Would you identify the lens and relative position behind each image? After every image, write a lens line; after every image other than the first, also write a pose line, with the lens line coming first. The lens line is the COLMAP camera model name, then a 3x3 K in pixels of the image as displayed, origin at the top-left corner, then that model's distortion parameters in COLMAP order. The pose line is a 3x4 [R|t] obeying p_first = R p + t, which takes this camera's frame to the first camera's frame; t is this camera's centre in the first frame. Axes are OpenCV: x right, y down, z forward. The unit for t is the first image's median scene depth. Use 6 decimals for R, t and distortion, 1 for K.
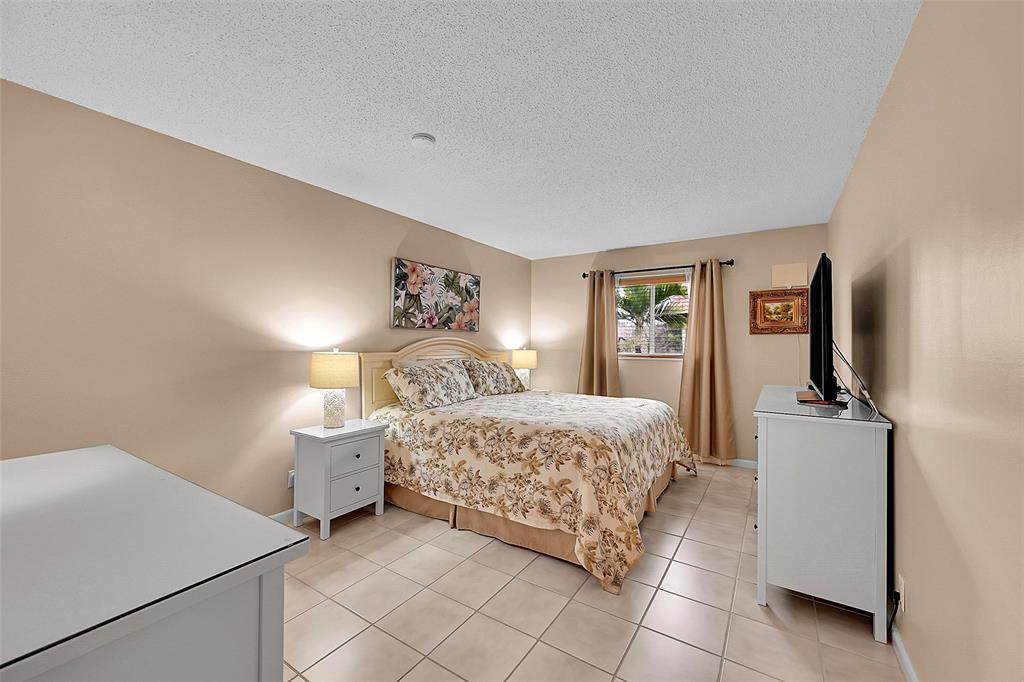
lens RADIAL K [[404.6, 0, 512.0], [0, 404.6, 341.0], [0, 0, 1]] dist [-0.000661, -0.000213]
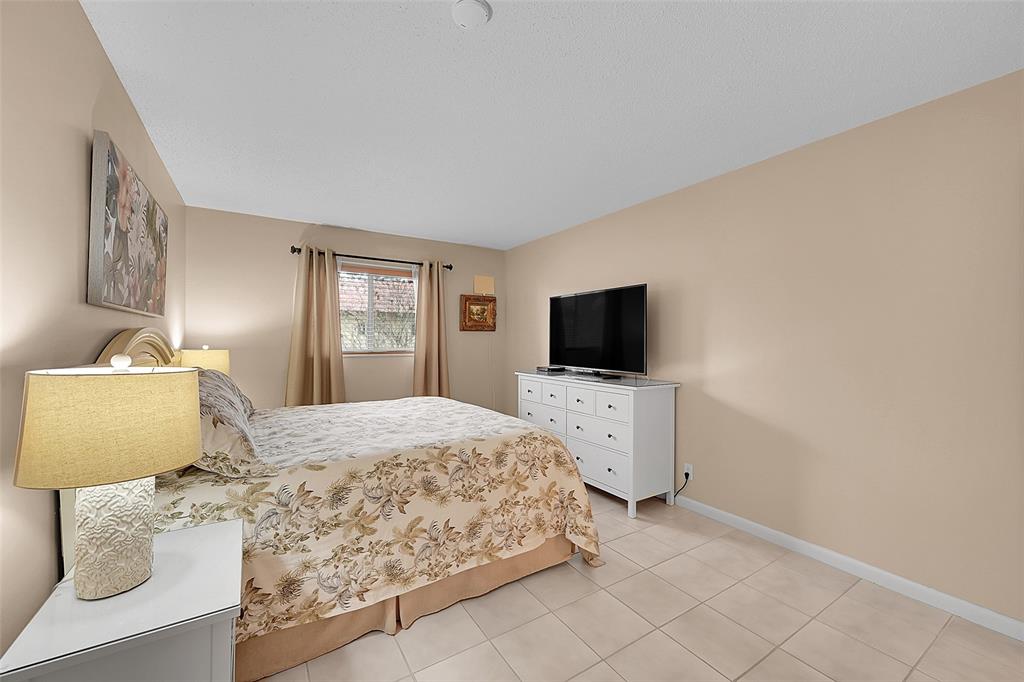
lens RADIAL K [[404.6, 0, 512.0], [0, 404.6, 341.0], [0, 0, 1]] dist [-0.000661, -0.000213]
pose [[0.413270, -0.007146, 0.910580, -0.623337], [-0.005855, 0.999928, 0.010504, -0.001074], [-0.910589, -0.009672, 0.413199, 0.561095]]
